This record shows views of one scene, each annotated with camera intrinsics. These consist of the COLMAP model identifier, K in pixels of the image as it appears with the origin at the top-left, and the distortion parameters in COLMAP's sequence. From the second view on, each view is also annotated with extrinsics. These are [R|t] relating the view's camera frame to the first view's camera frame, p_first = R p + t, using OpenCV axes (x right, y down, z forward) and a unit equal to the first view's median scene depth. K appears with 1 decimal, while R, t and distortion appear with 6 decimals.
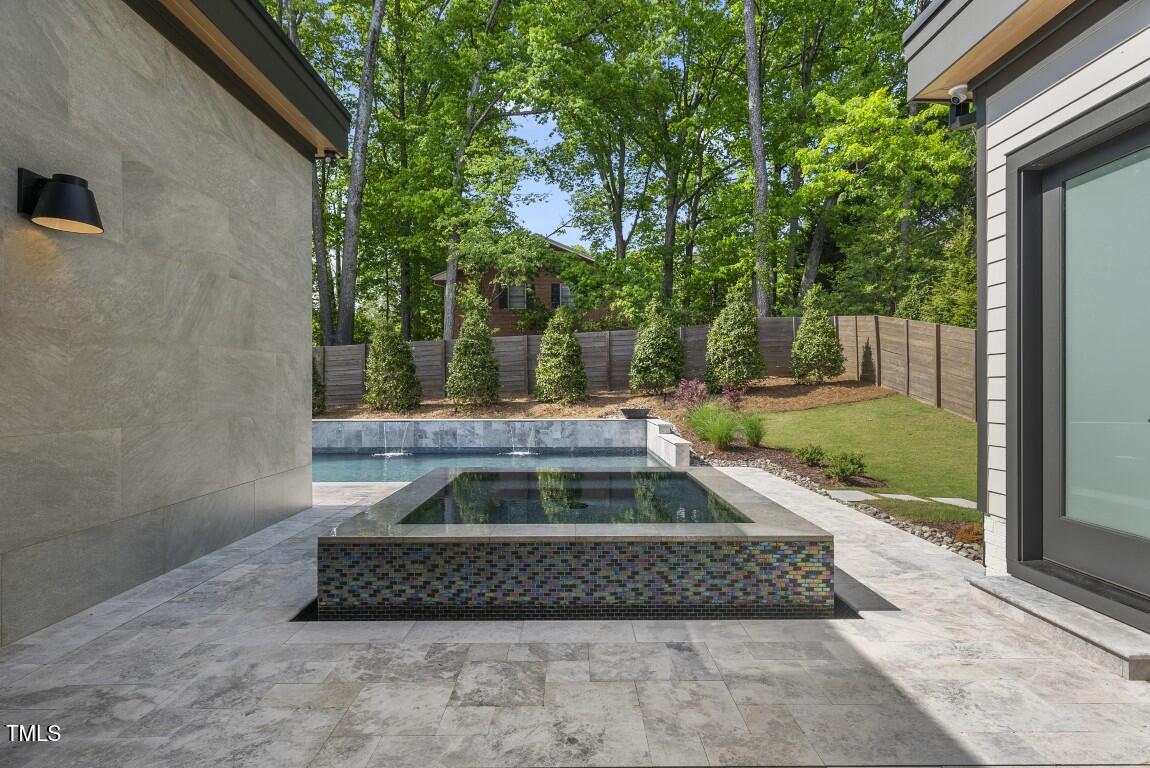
lens RADIAL K [[616.0, 0, 575.0], [0, 616.0, 384.0], [0, 0, 1]] dist [0.001667, 0.000256]
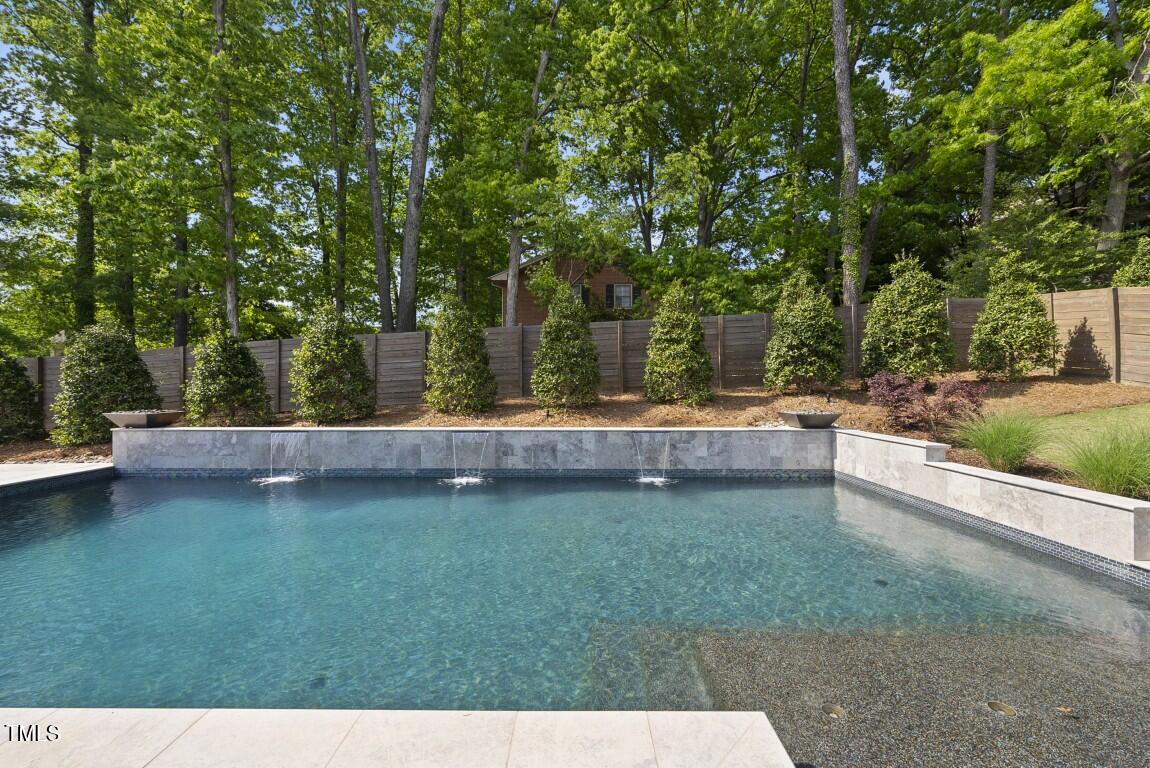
lens RADIAL K [[461.2, 0, 575.0], [0, 461.2, 384.0], [0, 0, 1]] dist [-0.000552, -0.000145]
pose [[0.999882, 0.002192, -0.015217, -0.150729], [-0.002174, 0.999997, 0.001157, 0.005929], [0.015219, -0.001124, 0.999884, 0.441758]]
